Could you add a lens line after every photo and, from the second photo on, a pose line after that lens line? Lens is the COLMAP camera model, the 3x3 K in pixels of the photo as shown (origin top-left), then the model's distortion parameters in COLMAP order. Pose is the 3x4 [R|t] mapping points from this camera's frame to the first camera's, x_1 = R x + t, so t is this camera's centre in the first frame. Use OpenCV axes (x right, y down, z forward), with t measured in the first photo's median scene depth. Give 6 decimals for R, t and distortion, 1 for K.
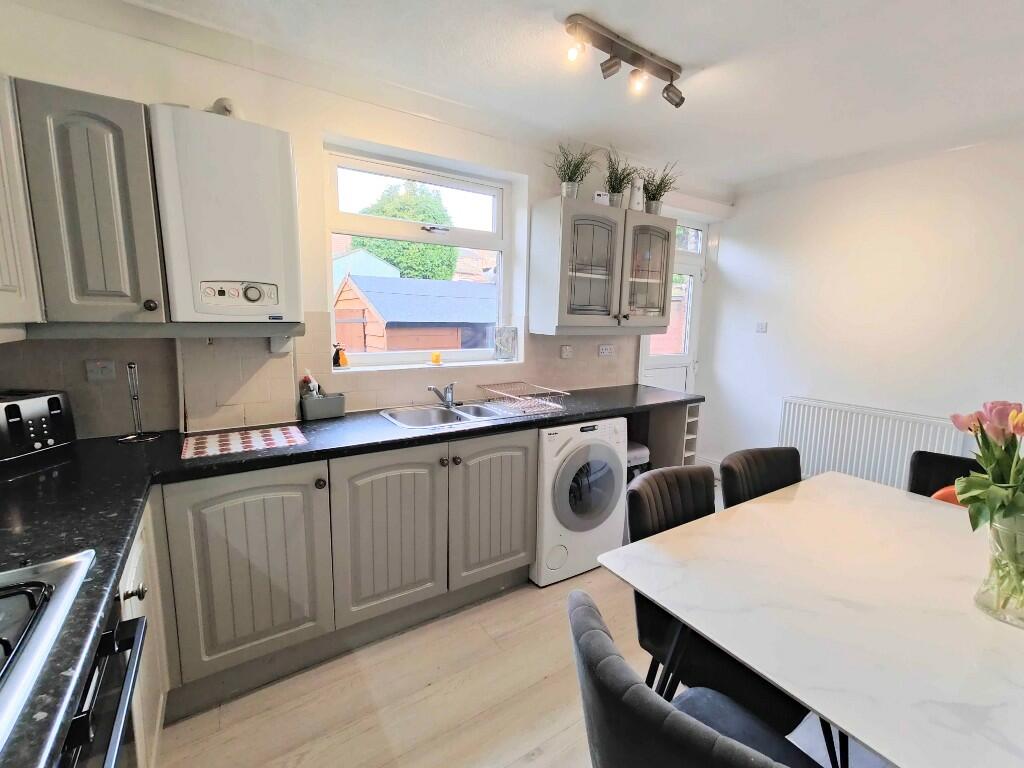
lens RADIAL K [[450.5, 0, 506.8], [0, 450.5, 381.3], [0, 0, 1]] dist [0.002462, 0.000677]
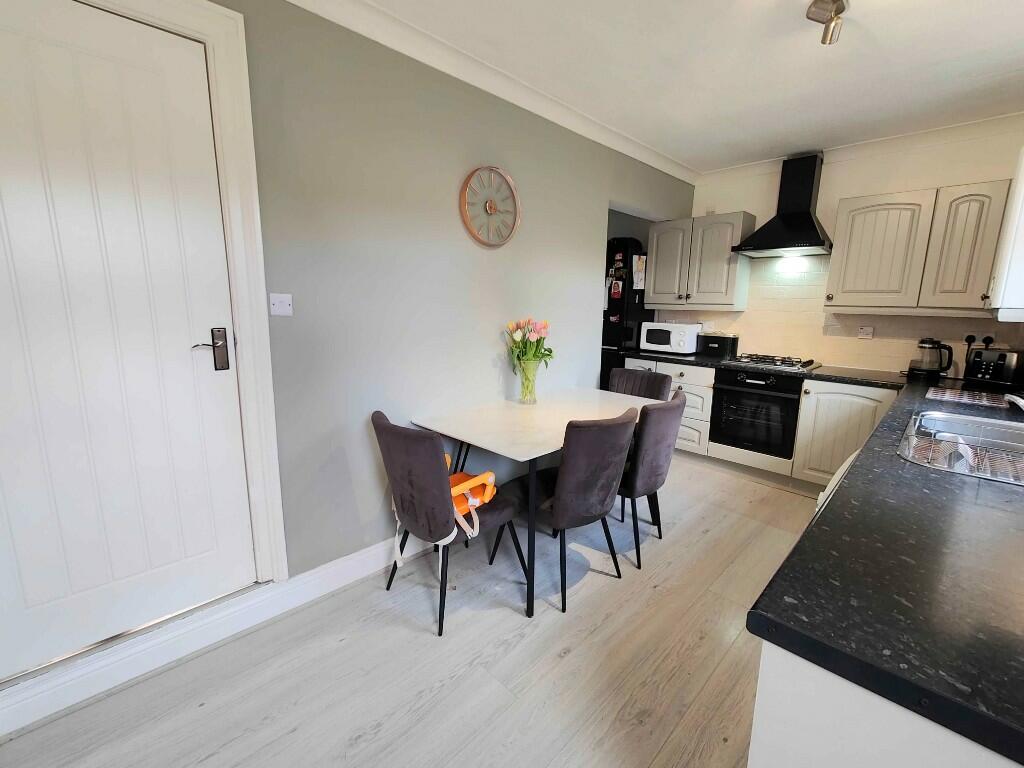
lens RADIAL K [[443.4, 0, 509.3], [0, 443.4, 379.8], [0, 0, 1]] dist [0.000188, 0.000093]
pose [[-0.976941, 0.005172, -0.213448, 0.773051], [-0.065072, 0.944935, 0.320724, -0.188405], [0.203353, 0.327218, -0.922809, 1.446178]]
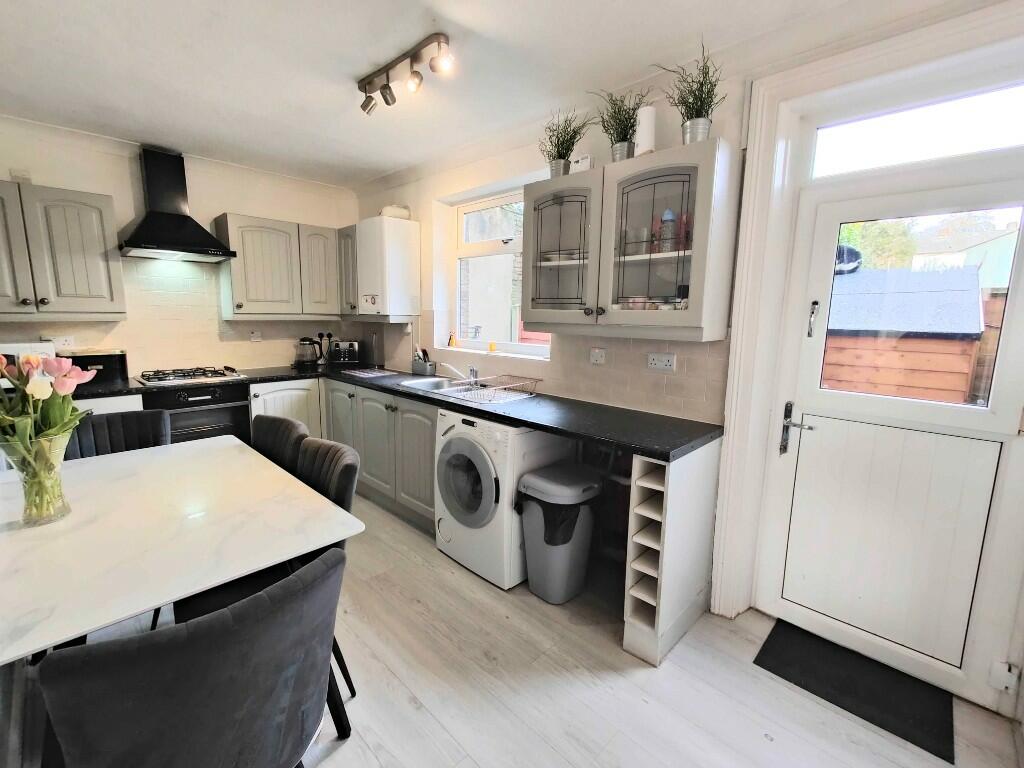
lens RADIAL K [[450.5, 0, 506.8], [0, 450.5, 381.3], [0, 0, 1]] dist [0.002462, 0.000677]
pose [[0.223454, 0.130417, -0.965950, 1.155341], [-0.158614, 0.982664, 0.095981, -0.093505], [0.961722, 0.131766, 0.240267, 0.835901]]
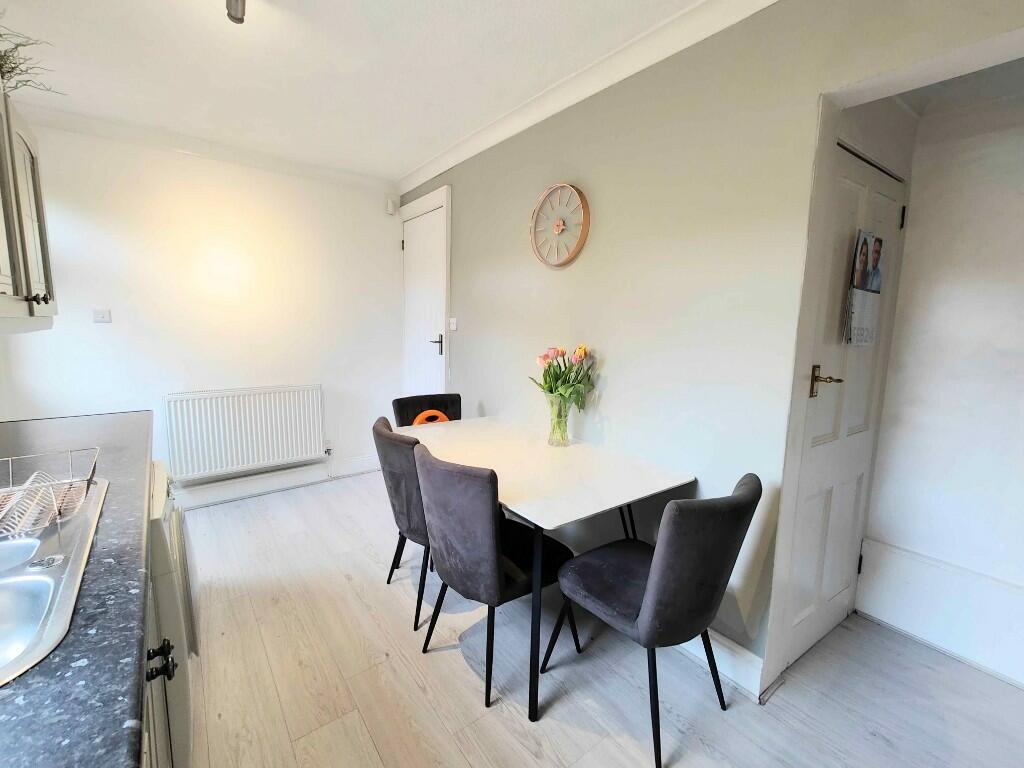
lens RADIAL K [[448.0, 0, 513.5], [0, 448.0, 387.0], [0, 0, 1]] dist [0.001213, 0.000193]
pose [[-0.086677, -0.169837, 0.981653, -0.417930], [0.124171, 0.975836, 0.179794, -0.079439], [-0.988468, 0.137476, -0.063494, 0.571889]]
